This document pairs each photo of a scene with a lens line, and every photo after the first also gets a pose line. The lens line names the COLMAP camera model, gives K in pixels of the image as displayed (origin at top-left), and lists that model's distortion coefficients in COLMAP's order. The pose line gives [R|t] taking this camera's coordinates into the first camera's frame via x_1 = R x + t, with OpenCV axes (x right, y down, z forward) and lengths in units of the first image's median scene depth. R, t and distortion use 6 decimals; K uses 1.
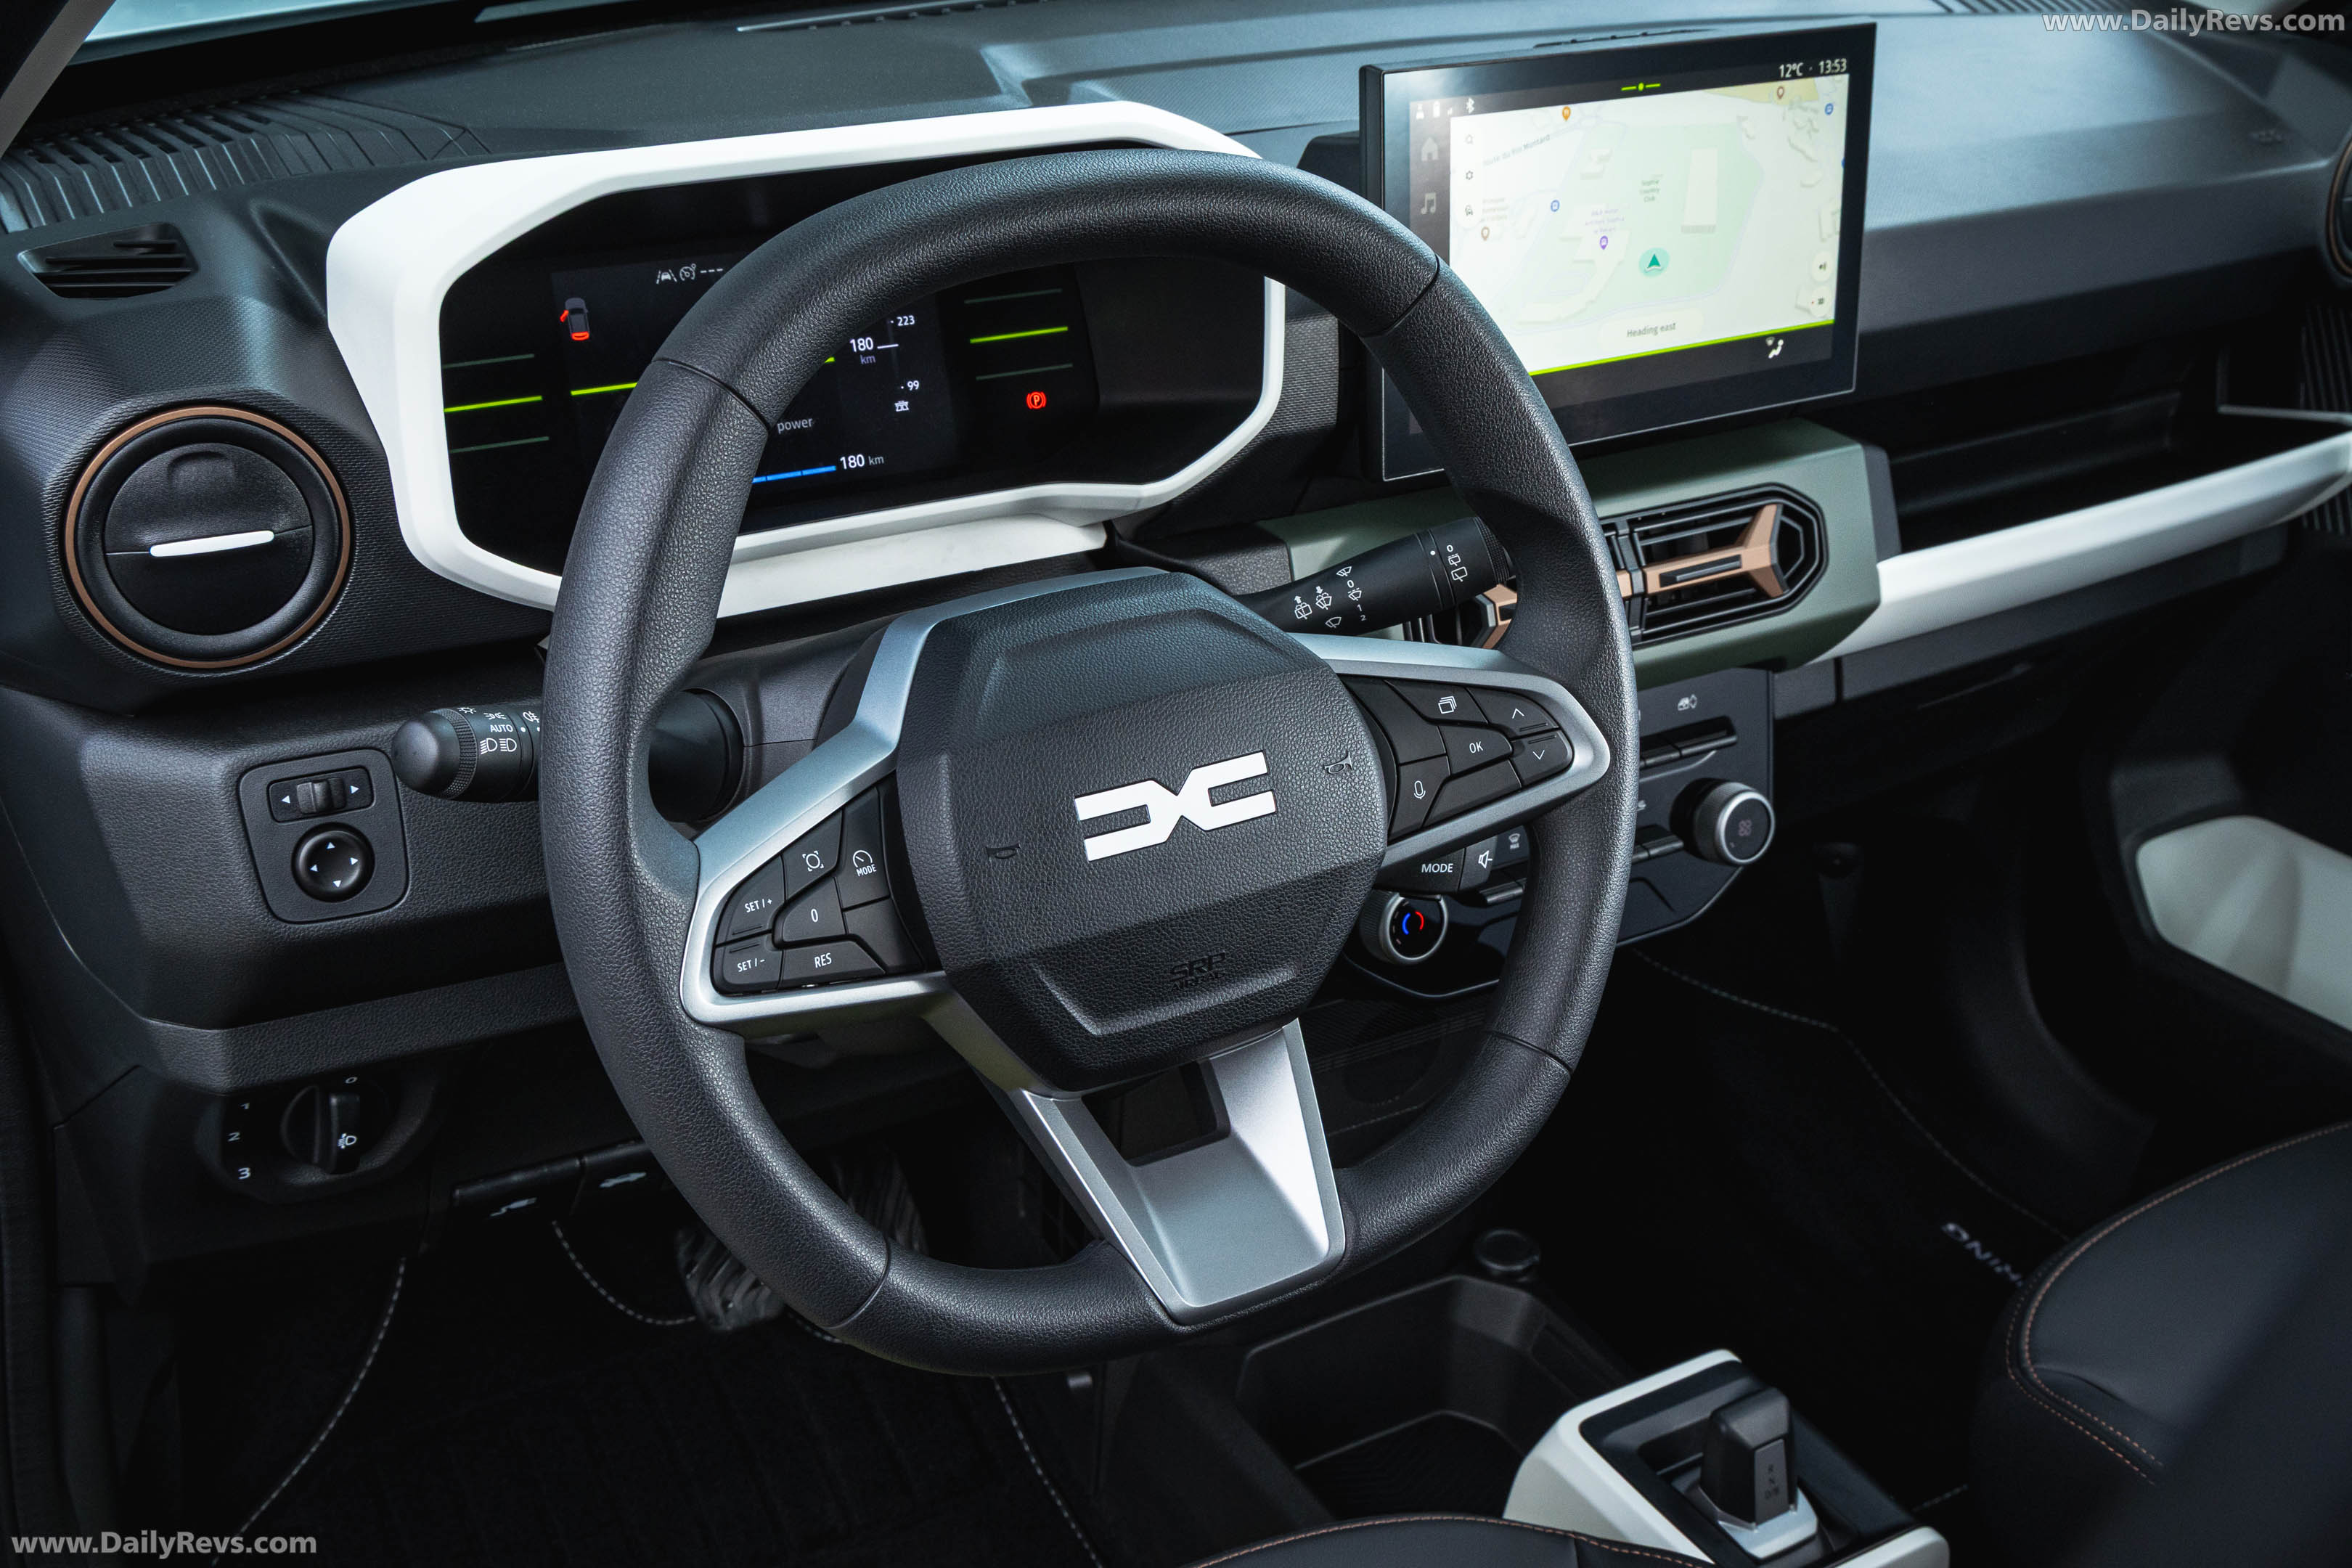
lens RADIAL K [[2626.9, 0, 1176.0], [0, 2626.9, 784.0], [0, 0, 1]] dist [0.015862, -0.009657]
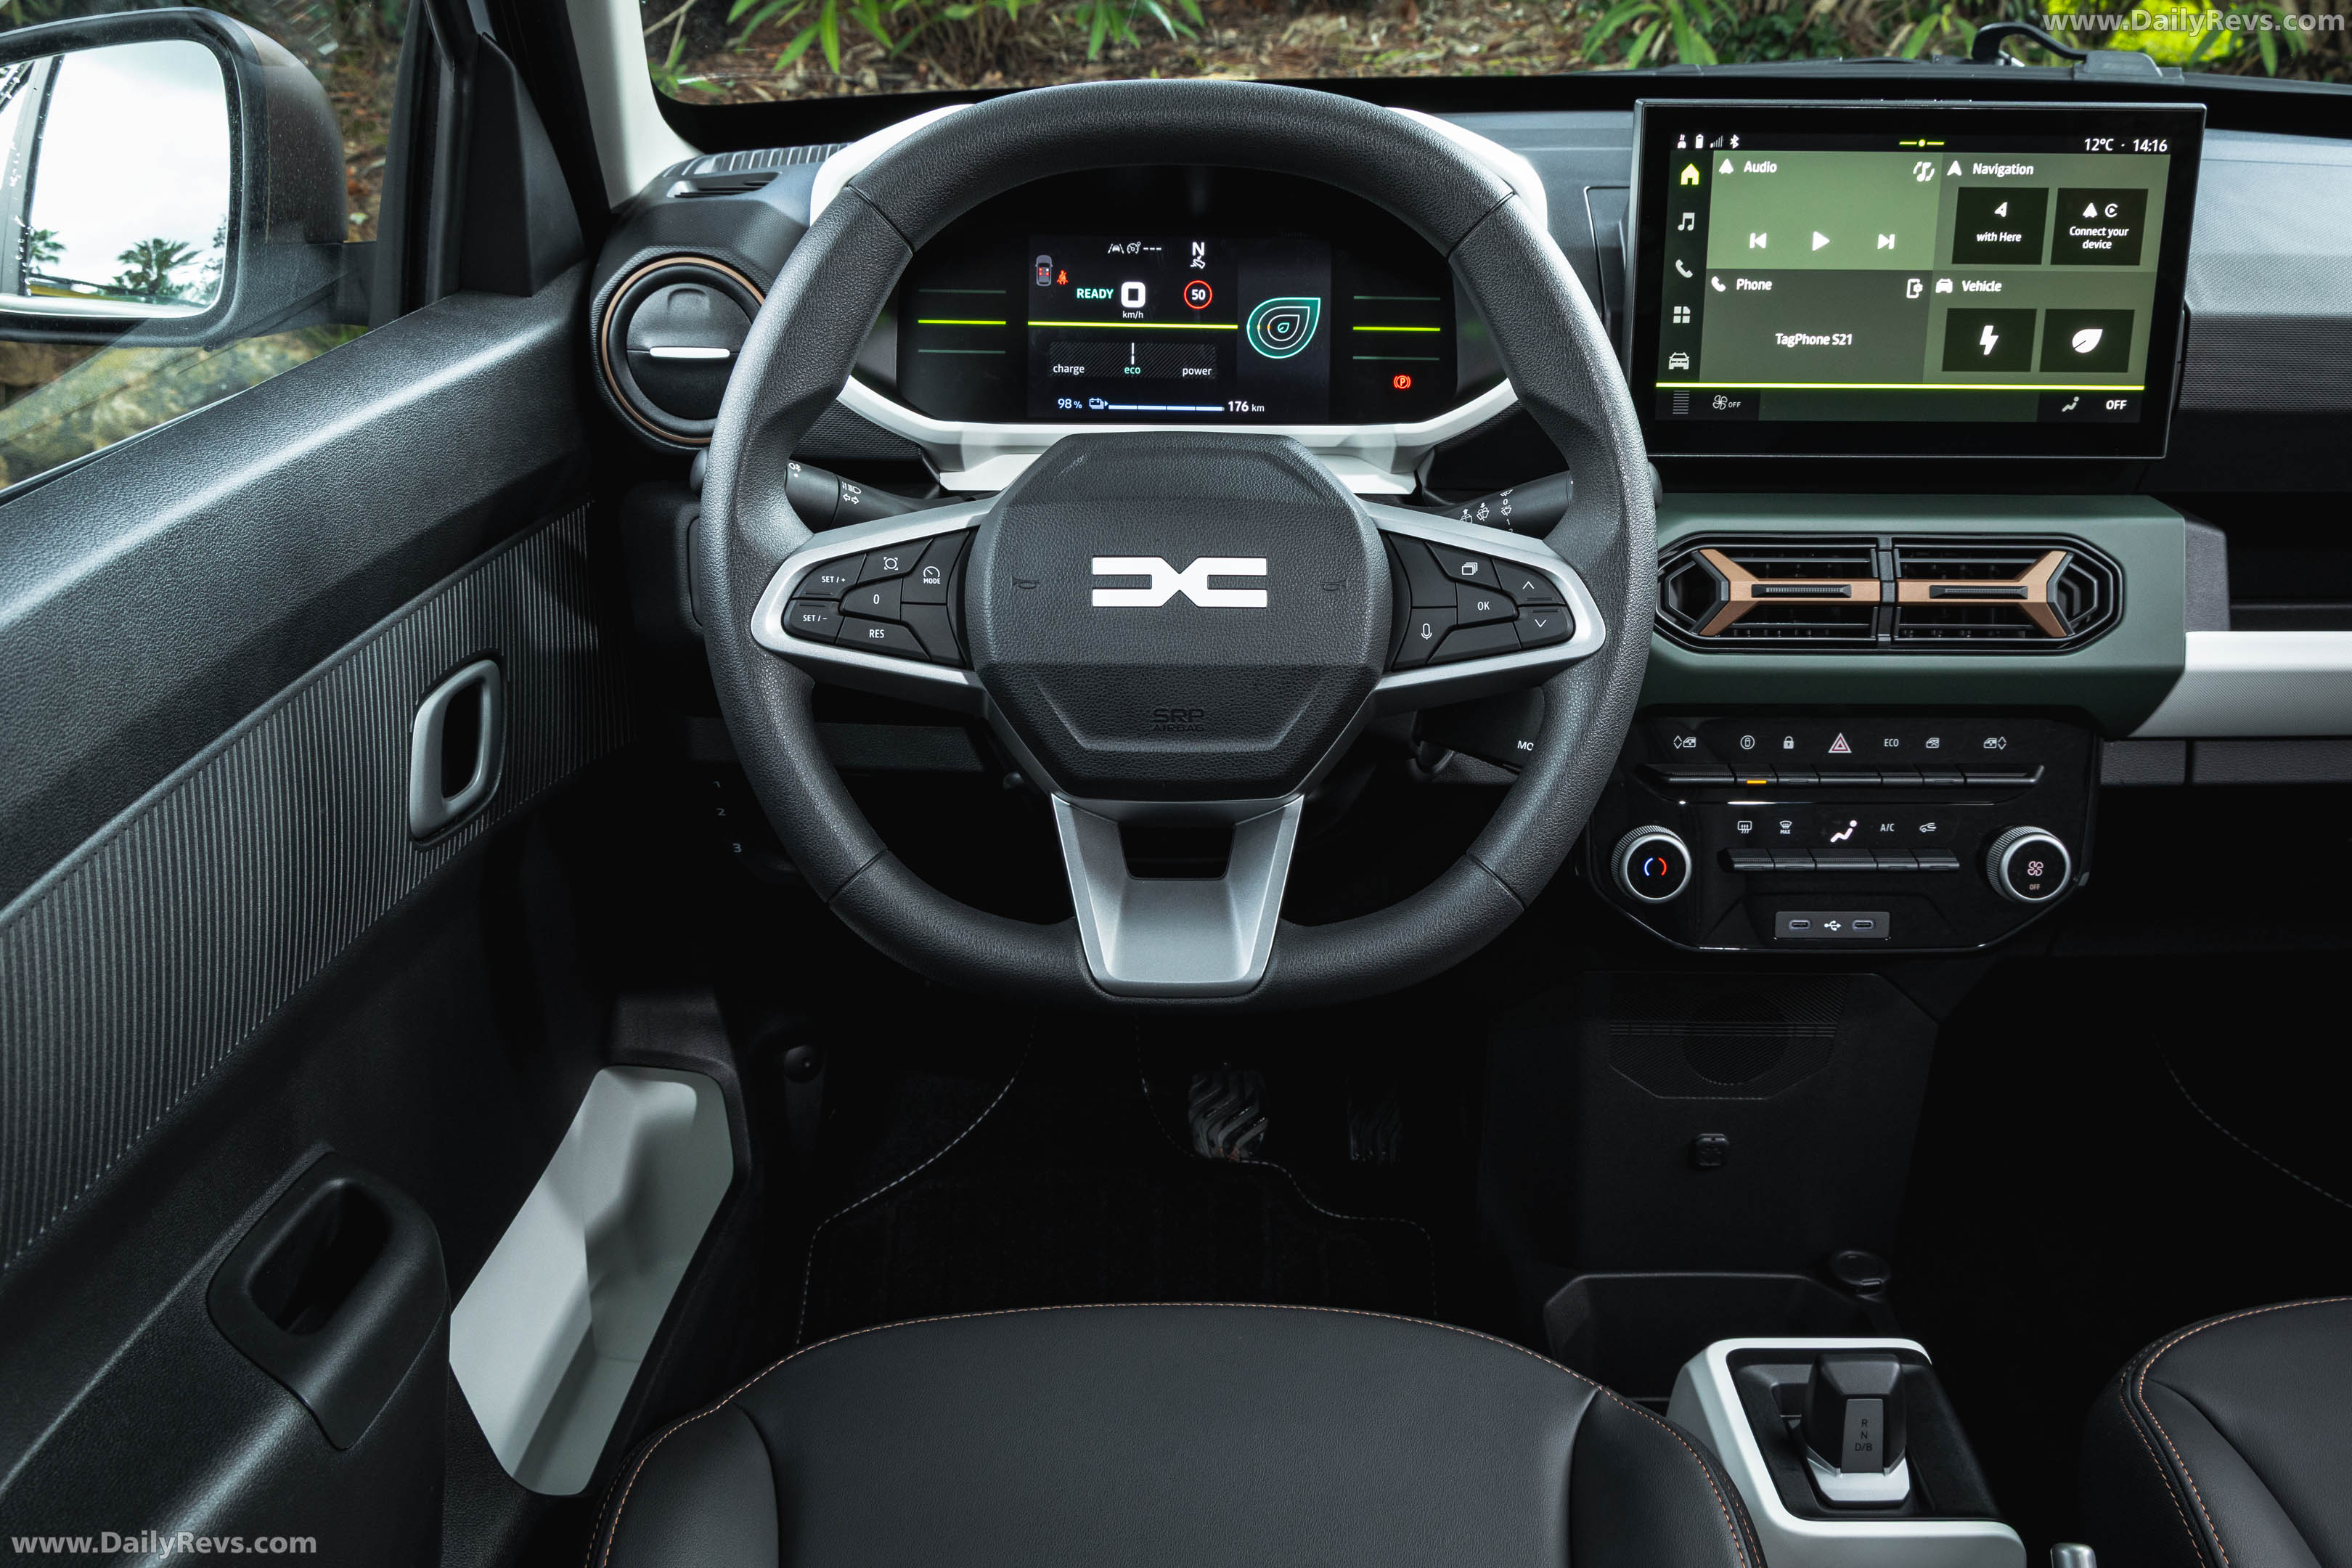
lens RADIAL K [[2194.2, 0, 1182.8], [0, 2194.2, 796.4], [0, 0, 1]] dist [-0.000990, -0.013989]
pose [[0.862417, 0.162973, -0.479246, 0.386057], [-0.209945, 0.976645, -0.045682, 0.115297], [0.460608, 0.140012, 0.876491, 0.063129]]
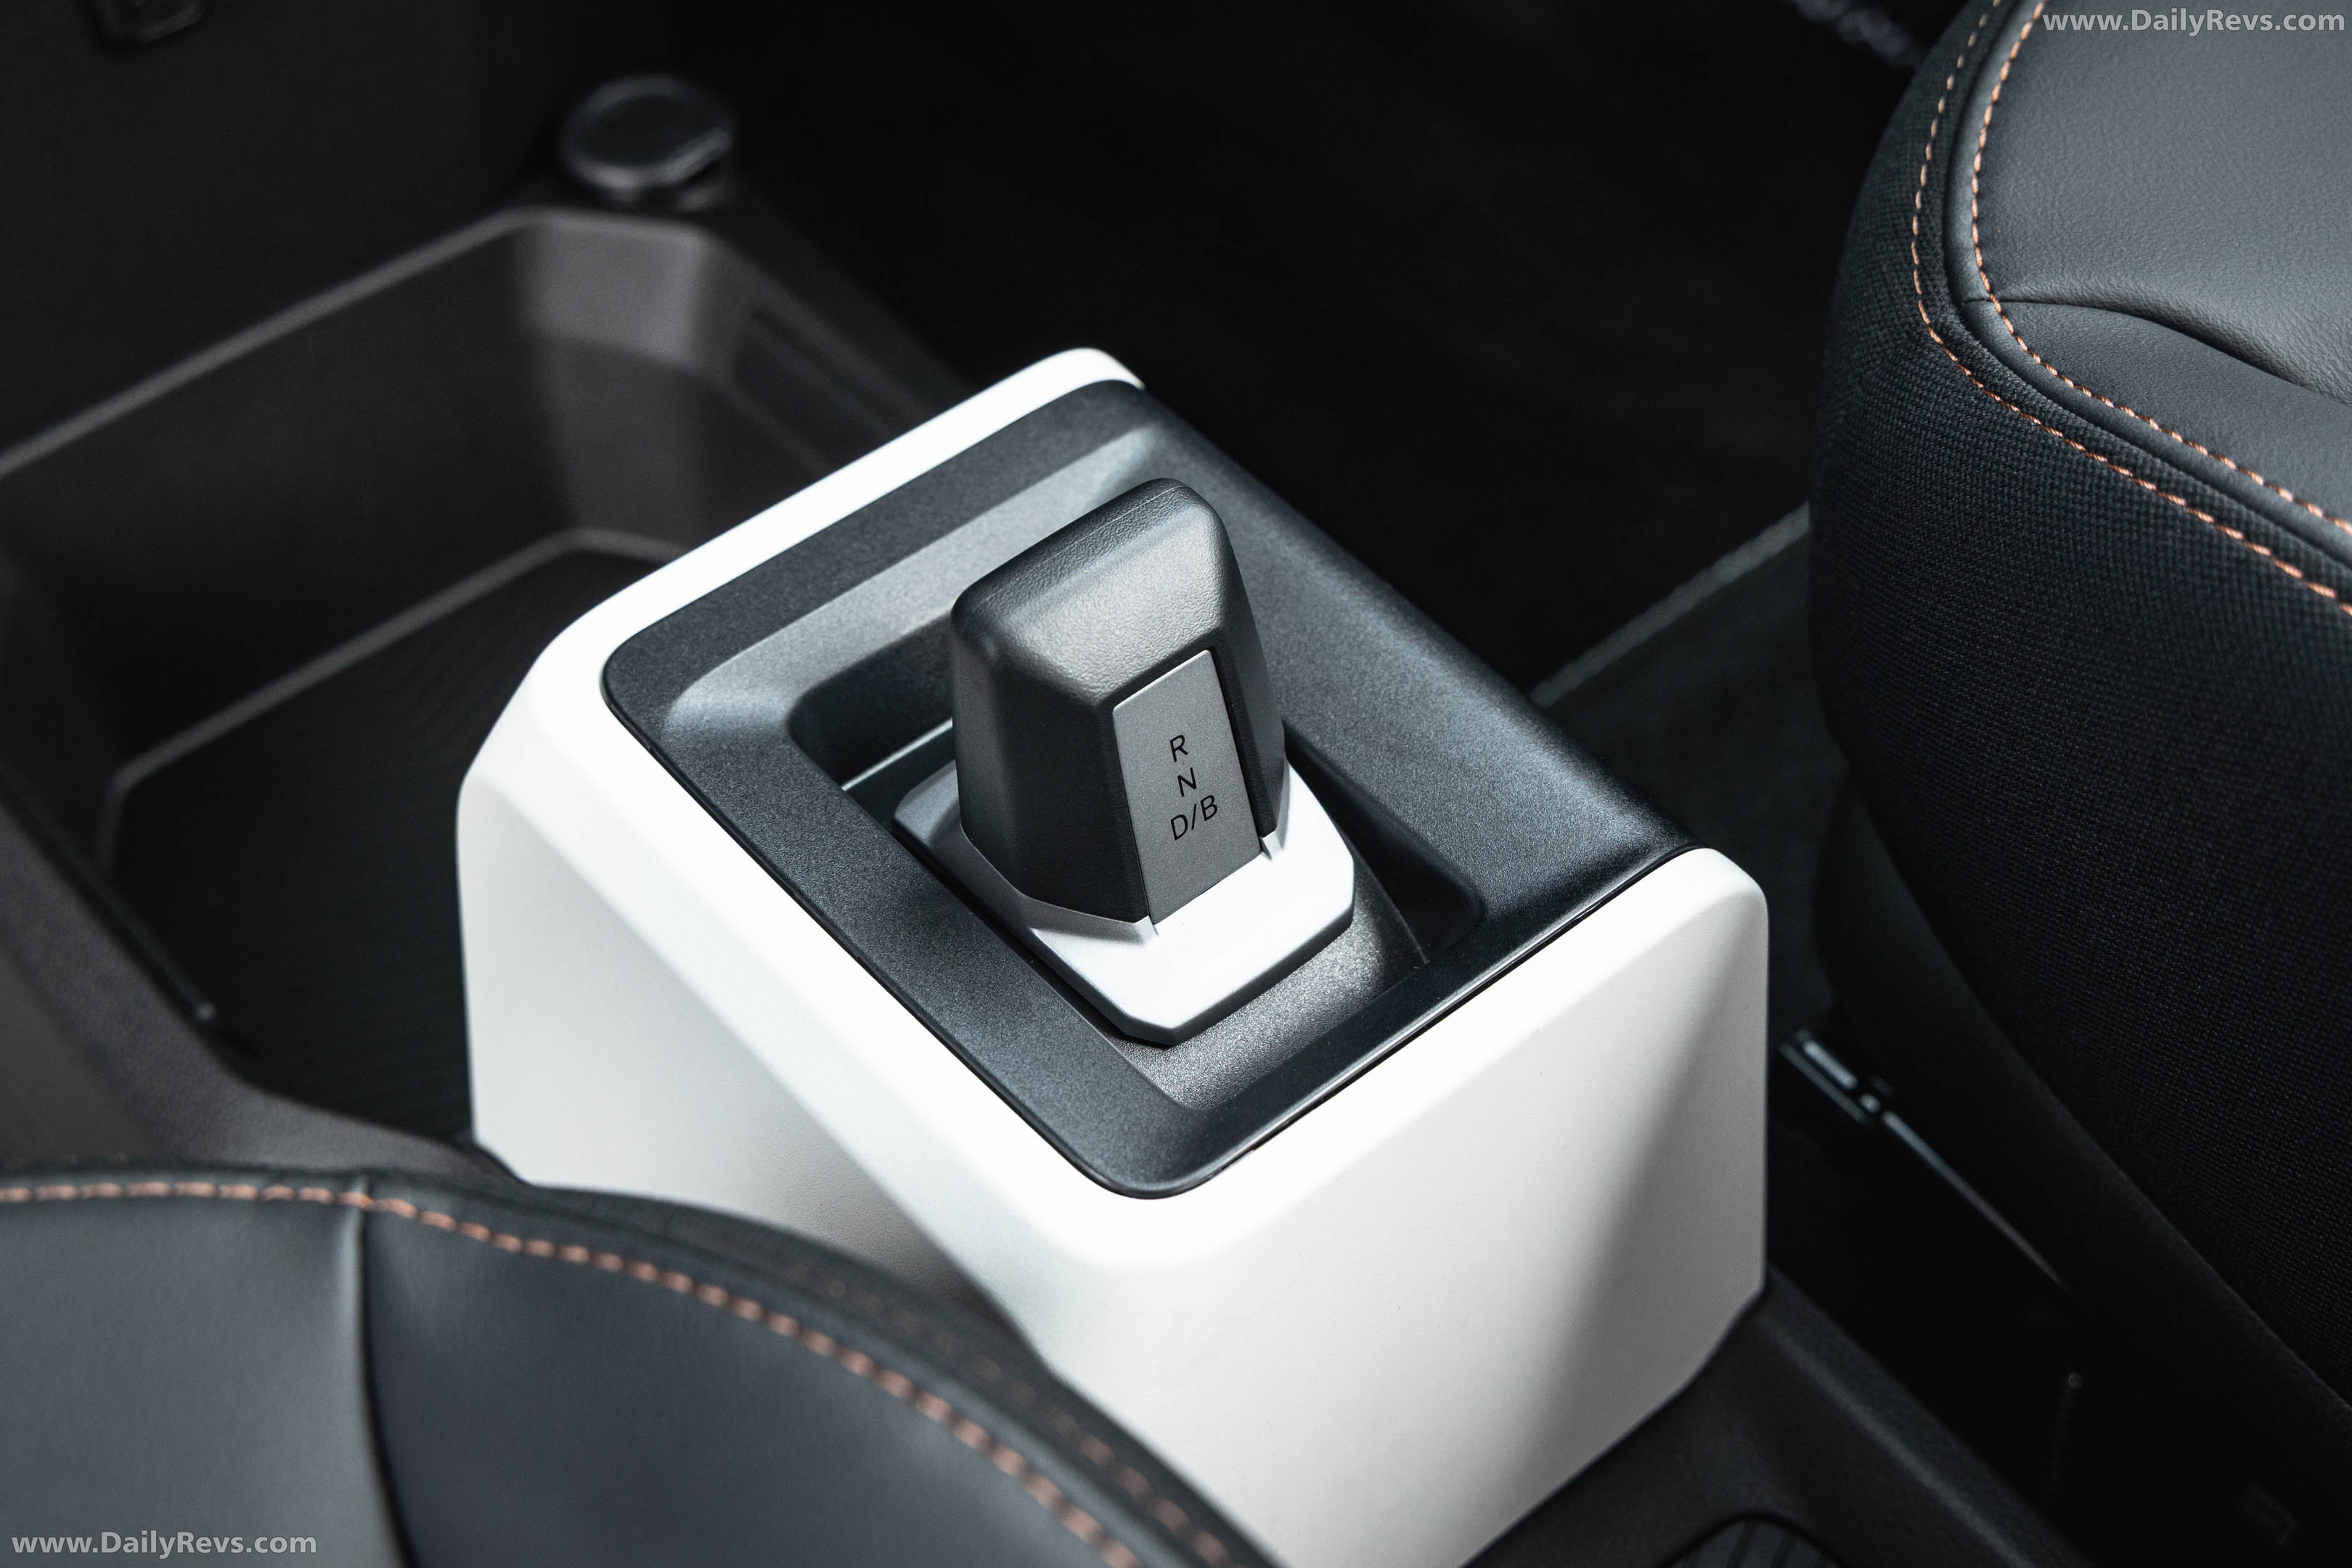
lens RADIAL K [[3487.6, 0, 1176.0], [0, 3487.6, 784.0], [0, 0, 1]] dist [-0.162918, -0.005951]
pose [[0.985482, -0.152584, 0.074458, 0.203127], [0.116595, 0.926999, 0.356481, 0.127117], [-0.123416, -0.342624, 0.931331, 0.652014]]
